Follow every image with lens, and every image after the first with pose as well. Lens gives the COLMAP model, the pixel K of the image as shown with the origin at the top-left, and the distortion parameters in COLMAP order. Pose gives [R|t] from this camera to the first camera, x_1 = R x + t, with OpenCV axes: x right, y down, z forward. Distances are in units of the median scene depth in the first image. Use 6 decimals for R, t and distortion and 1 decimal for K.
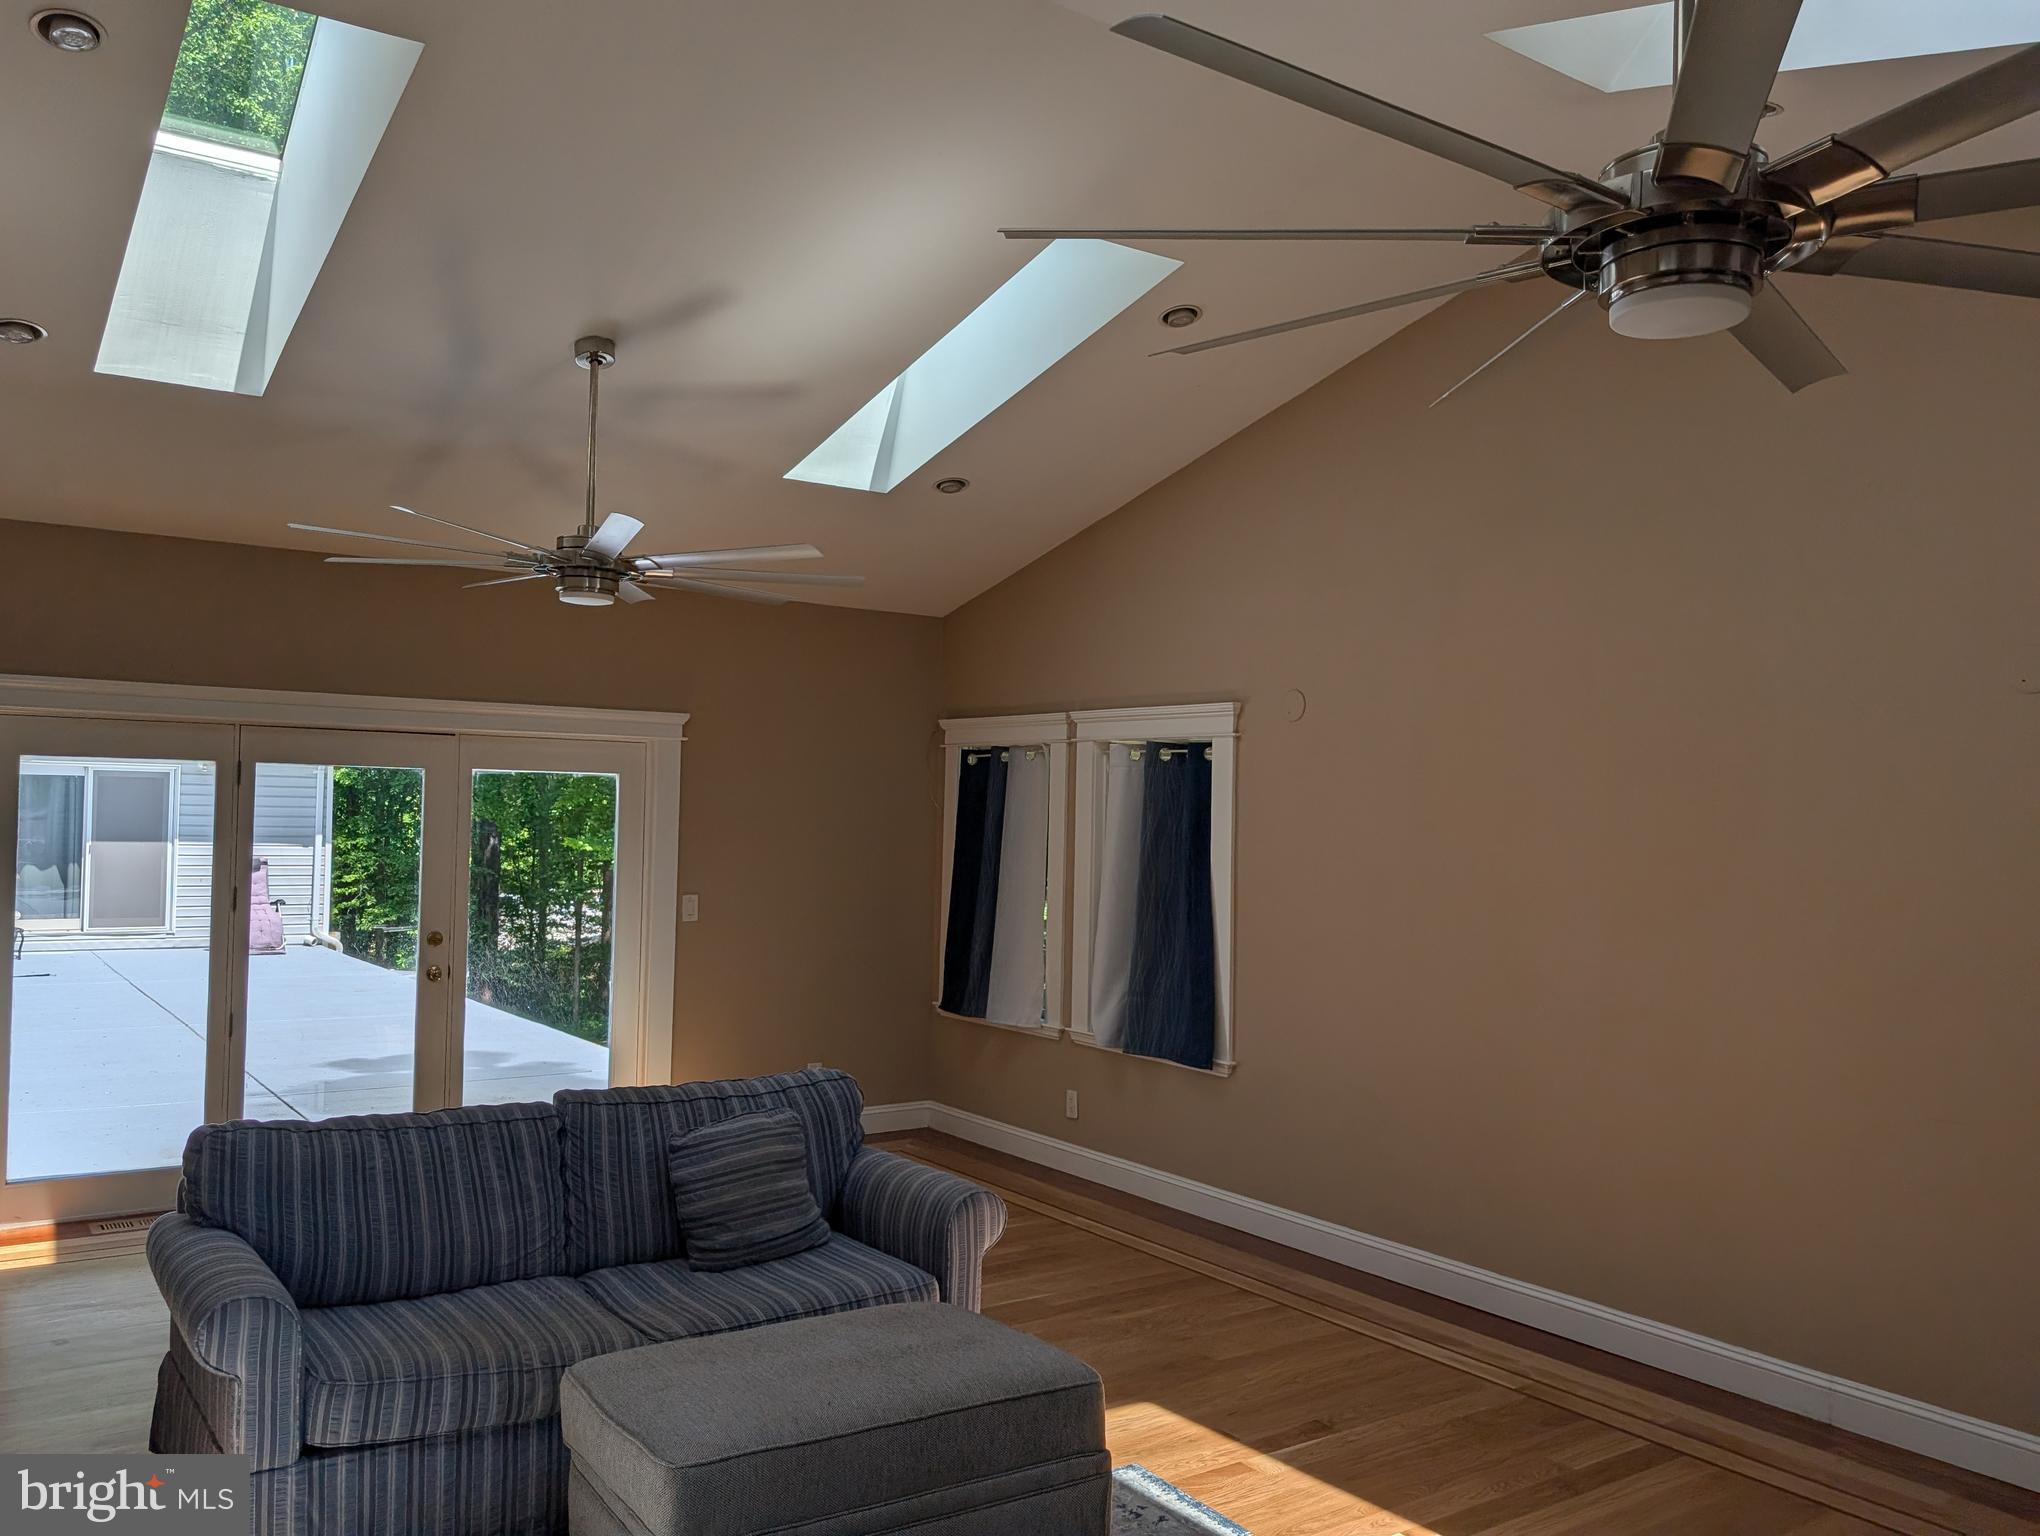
lens RADIAL K [[1619.7, 0, 1031.8], [0, 1619.7, 790.6], [0, 0, 1]] dist [0.030723, -0.049324]
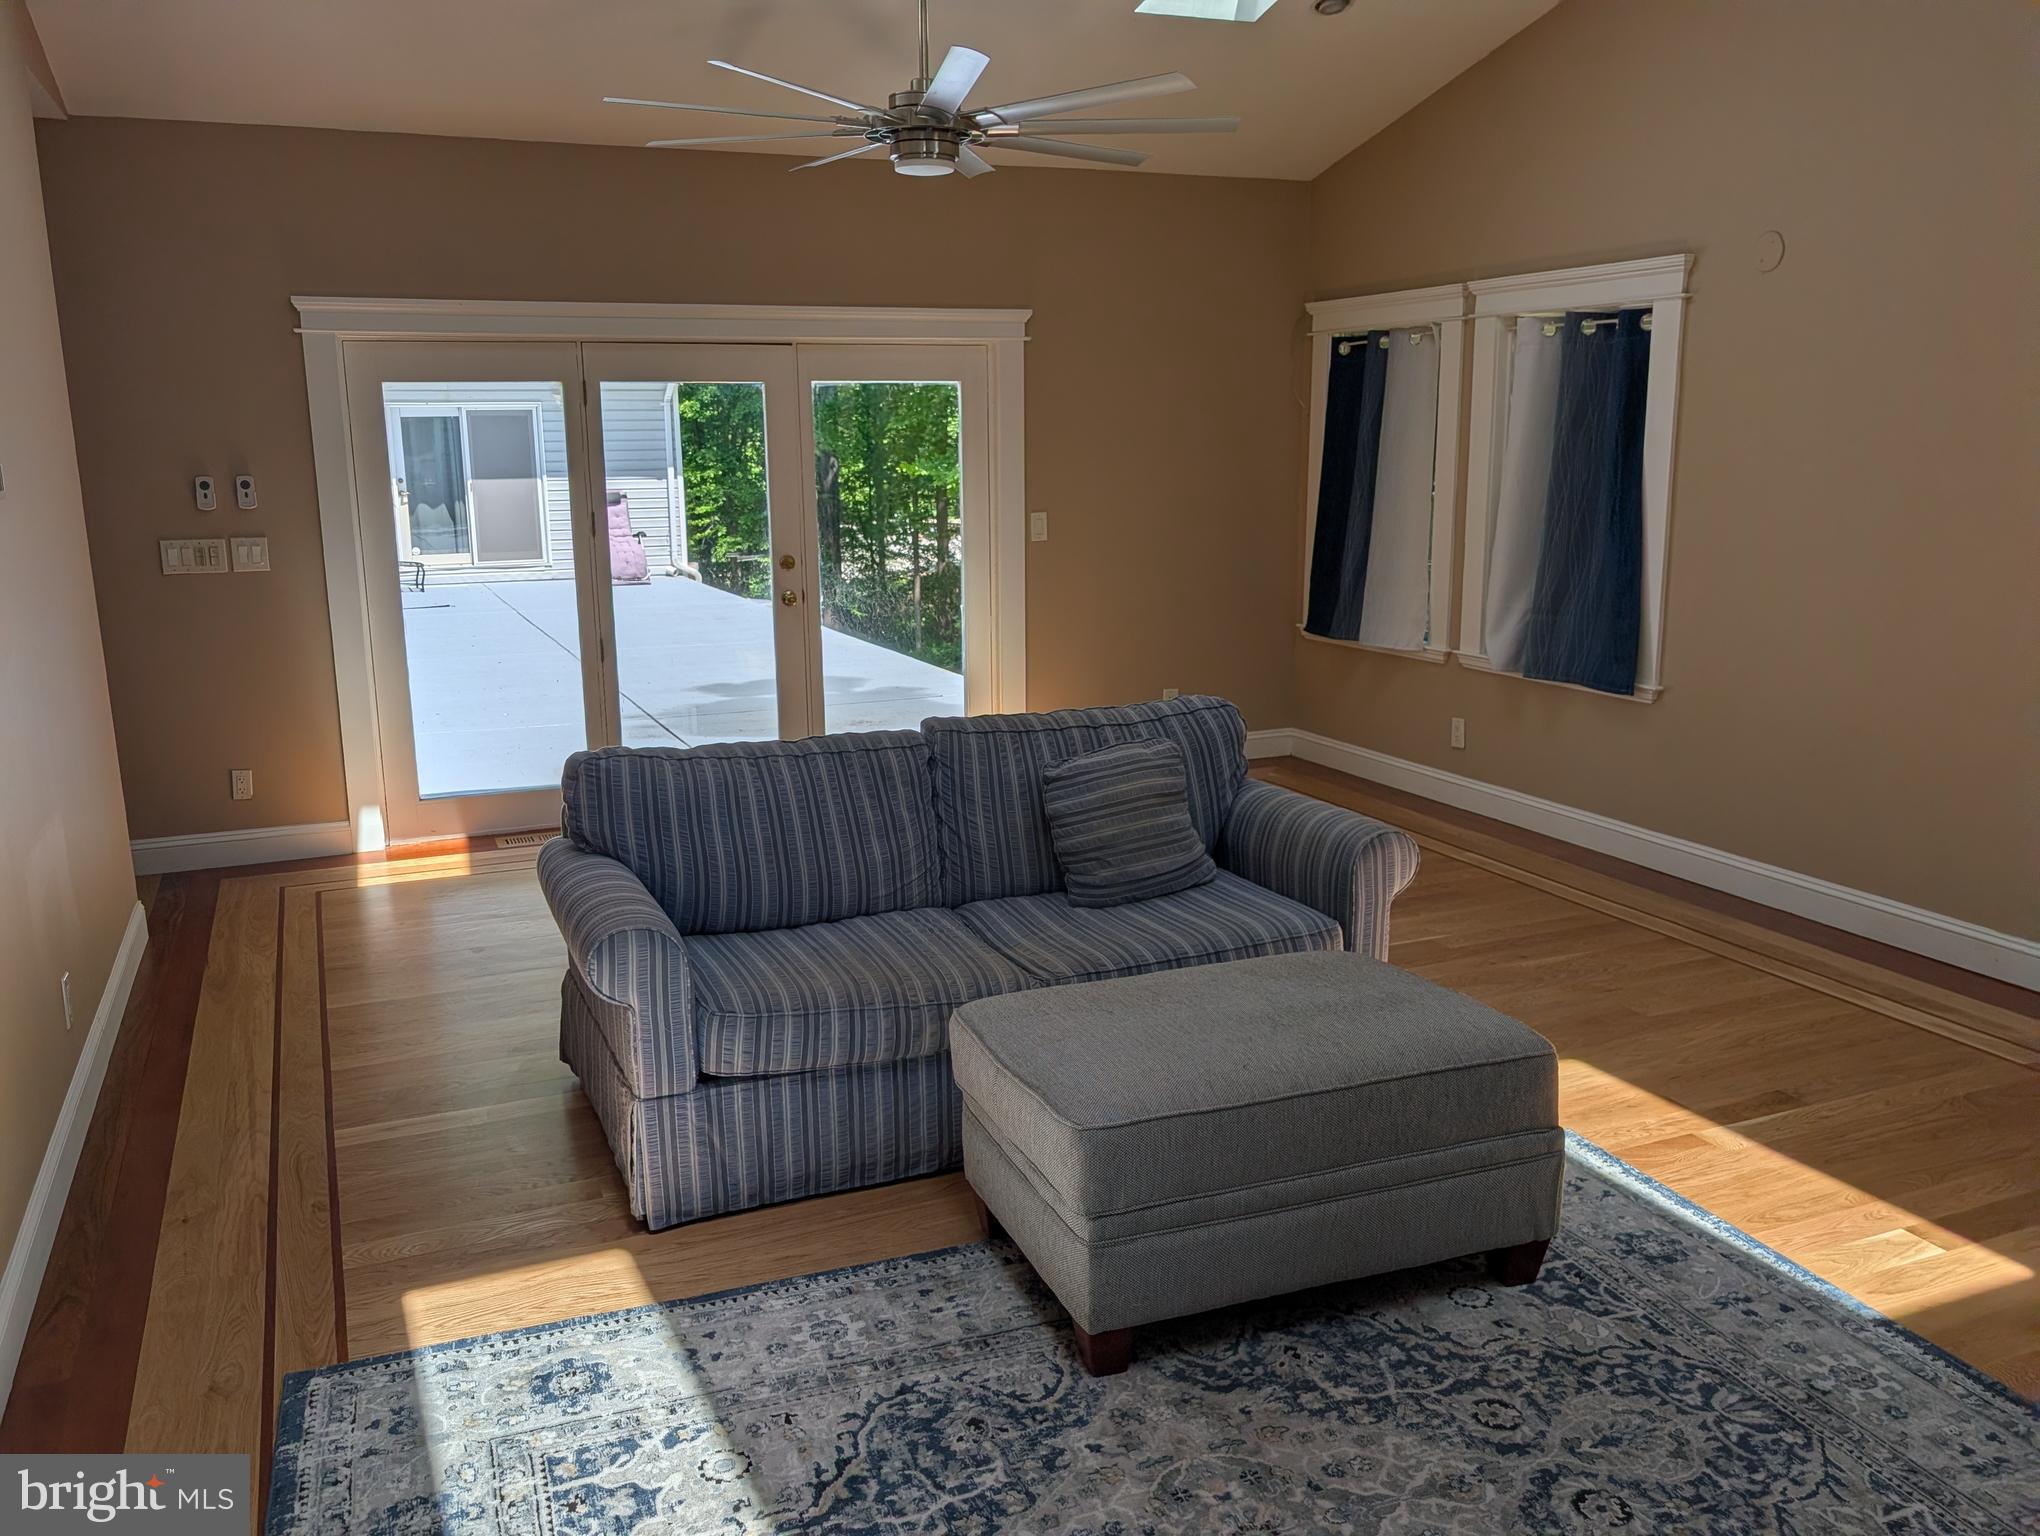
lens RADIAL K [[1619.7, 0, 991.9], [0, 1619.7, 798.0], [0, 0, 1]] dist [0.030723, -0.049324]
pose [[0.974864, 0.013990, -0.222362, -0.038555], [0.038072, 0.972888, 0.228121, 0.015257], [0.219525, -0.230853, 0.947901, 0.095605]]
